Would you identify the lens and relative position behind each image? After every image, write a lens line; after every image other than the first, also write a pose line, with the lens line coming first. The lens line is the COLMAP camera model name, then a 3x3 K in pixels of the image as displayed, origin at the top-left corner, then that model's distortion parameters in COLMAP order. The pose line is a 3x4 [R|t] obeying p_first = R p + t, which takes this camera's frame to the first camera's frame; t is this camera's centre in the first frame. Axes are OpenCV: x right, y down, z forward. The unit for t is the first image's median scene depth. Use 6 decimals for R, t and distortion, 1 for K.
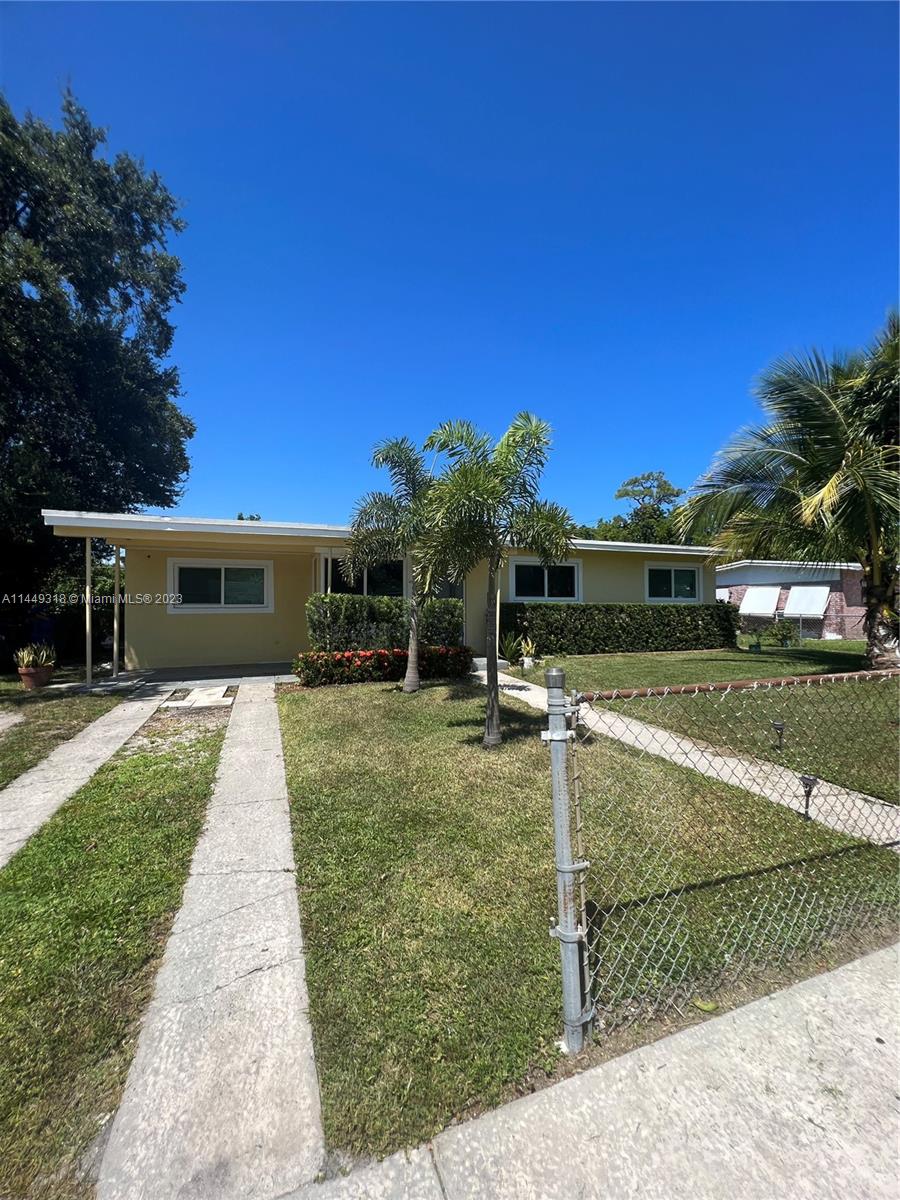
lens RADIAL K [[481.0, 0, 451.6], [0, 481.0, 593.9], [0, 0, 1]] dist [-0.002870, 0.000054]
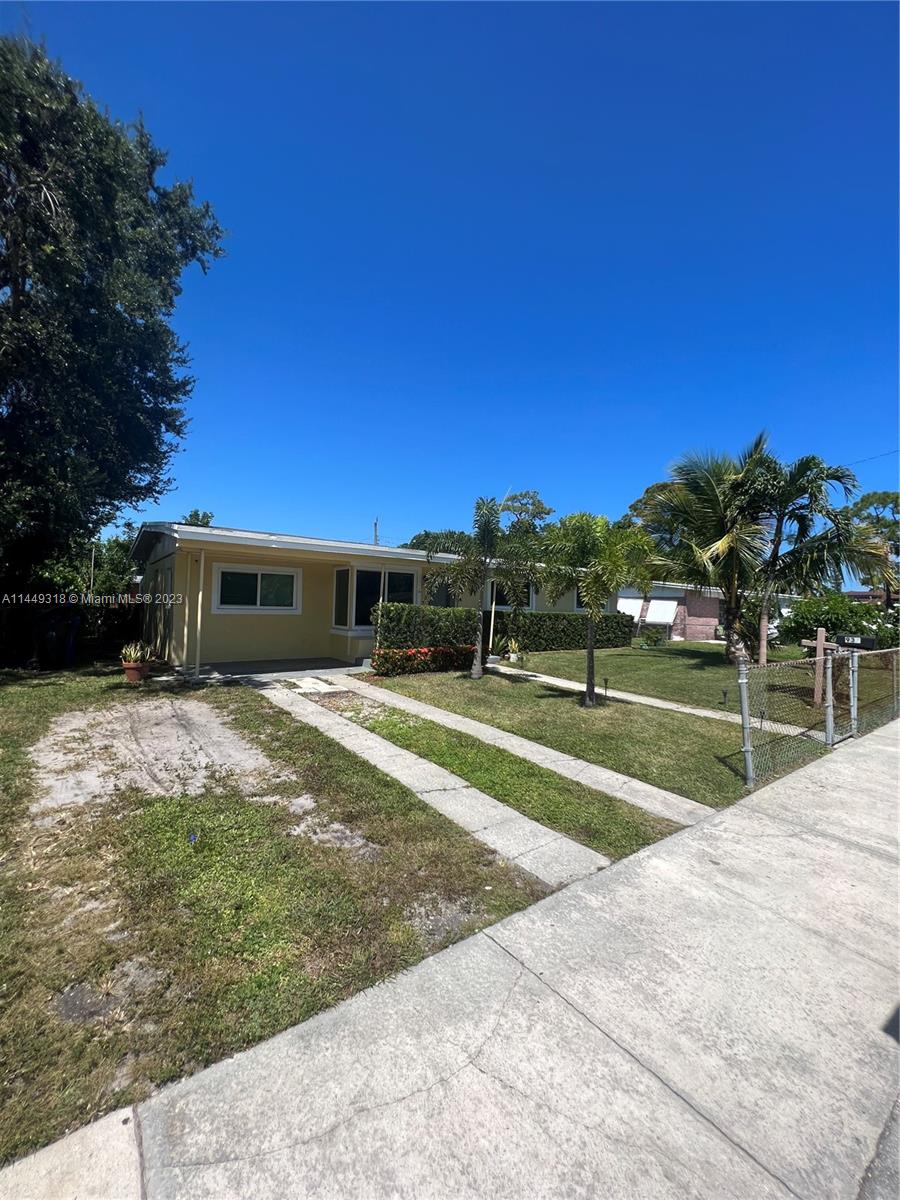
lens RADIAL K [[480.1, 0, 450.0], [0, 480.1, 597.6], [0, 0, 1]] dist [-0.001412, -0.000091]
pose [[0.958365, 0.033756, 0.283544, -0.351510], [-0.037859, 0.999243, 0.009002, -0.023968], [-0.283025, -0.019362, 0.958917, -0.187452]]
